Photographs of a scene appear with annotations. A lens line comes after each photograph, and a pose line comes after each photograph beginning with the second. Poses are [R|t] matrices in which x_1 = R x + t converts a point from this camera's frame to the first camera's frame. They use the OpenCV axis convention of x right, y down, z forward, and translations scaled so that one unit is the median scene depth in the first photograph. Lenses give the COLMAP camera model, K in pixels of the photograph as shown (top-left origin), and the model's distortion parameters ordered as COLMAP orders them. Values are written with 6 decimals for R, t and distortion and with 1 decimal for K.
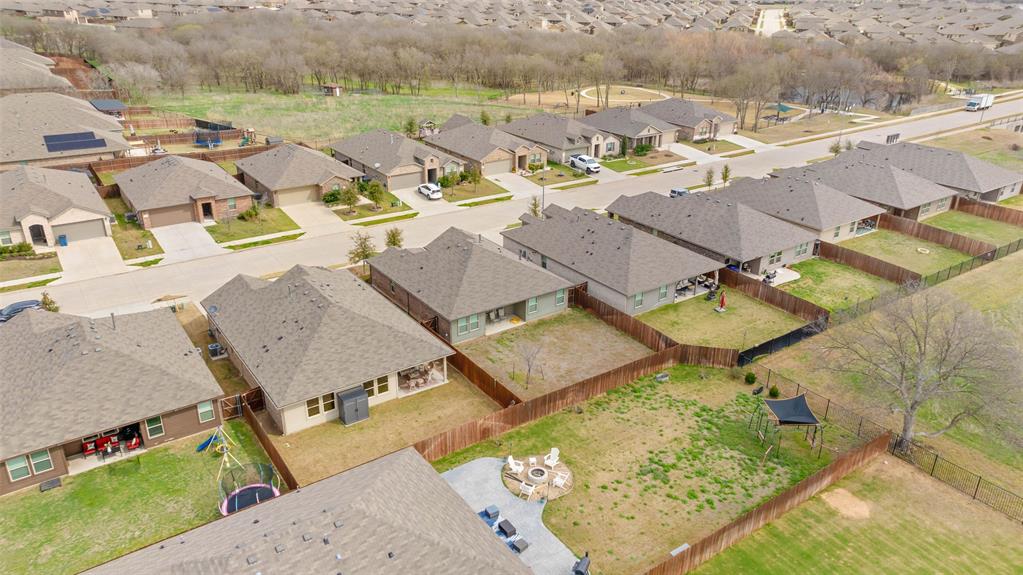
lens RADIAL K [[716.3, 0, 518.4], [0, 716.3, 288.9], [0, 0, 1]] dist [0.000669, 0.008167]
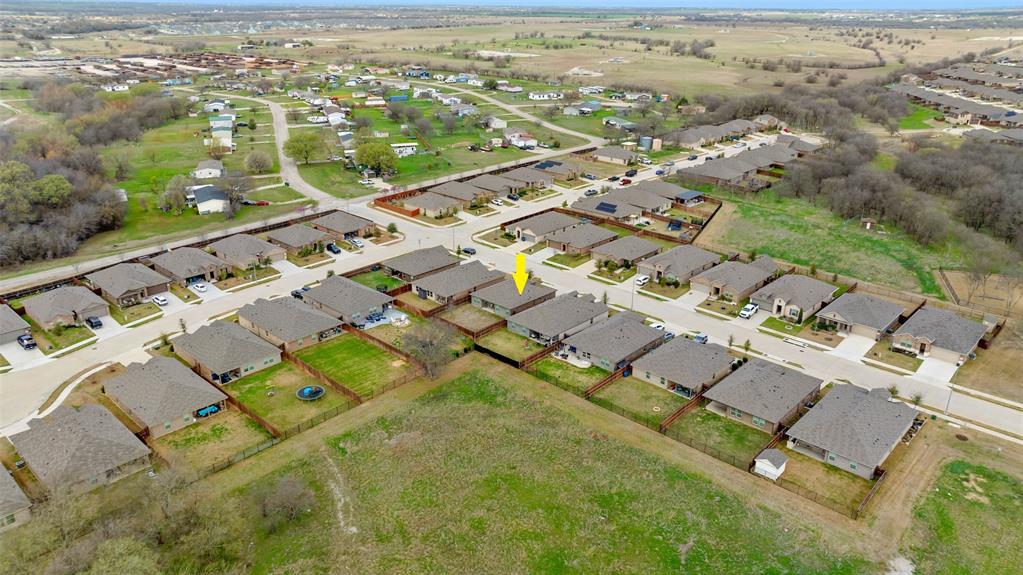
lens RADIAL K [[716.3, 0, 515.4], [0, 716.3, 285.4], [0, 0, 1]] dist [0.000669, 0.008167]
pose [[0.207969, 0.344392, -0.915502, 1.806916], [-0.399797, 0.884142, 0.241775, -0.533031], [0.892699, 0.315733, 0.321561, 0.167196]]
